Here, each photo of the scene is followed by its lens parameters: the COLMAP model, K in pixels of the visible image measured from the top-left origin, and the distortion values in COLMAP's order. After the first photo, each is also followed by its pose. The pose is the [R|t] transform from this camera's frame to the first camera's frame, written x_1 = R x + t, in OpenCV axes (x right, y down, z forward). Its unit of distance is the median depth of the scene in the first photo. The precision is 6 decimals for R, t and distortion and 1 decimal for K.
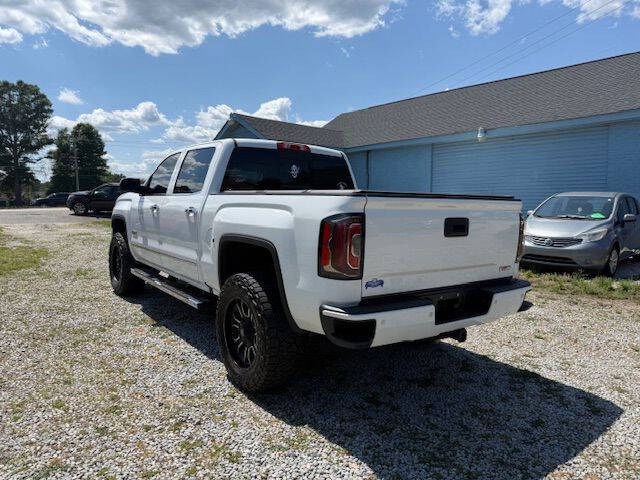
lens RADIAL K [[448.9, 0, 321.9], [0, 448.9, 242.0], [0, 0, 1]] dist [0.056115, -0.066656]
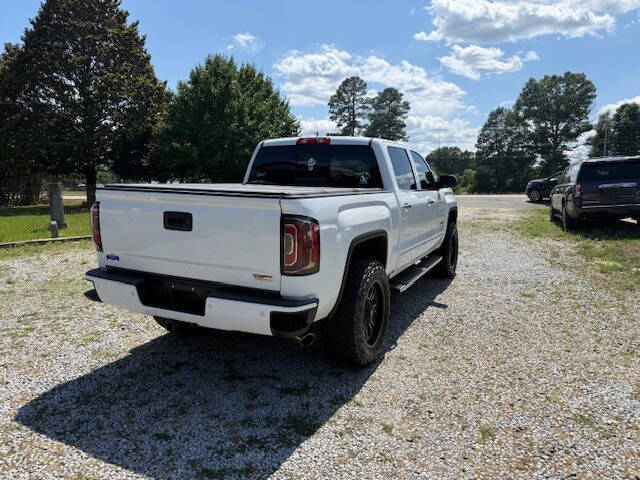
lens RADIAL K [[450.0, 0, 320.0], [0, 450.0, 240.0], [0, 0, 1]] dist [0.059490, -0.071487]
pose [[0.451740, 0.109576, -0.885395, 1.097466], [-0.087410, 0.993090, 0.078307, -0.080100], [0.887857, 0.042018, 0.458197, 0.659071]]
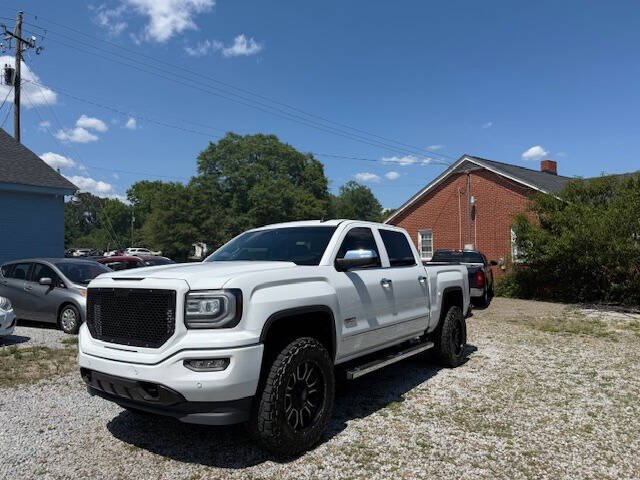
lens RADIAL K [[449.6, 0, 323.0], [0, 449.6, 240.3], [0, 0, 1]] dist [0.056573, -0.064981]
pose [[-0.311794, 0.035591, 0.949483, -1.667231], [0.094710, 0.995486, -0.006214, -0.227921], [-0.945418, 0.087988, -0.313757, 1.894029]]
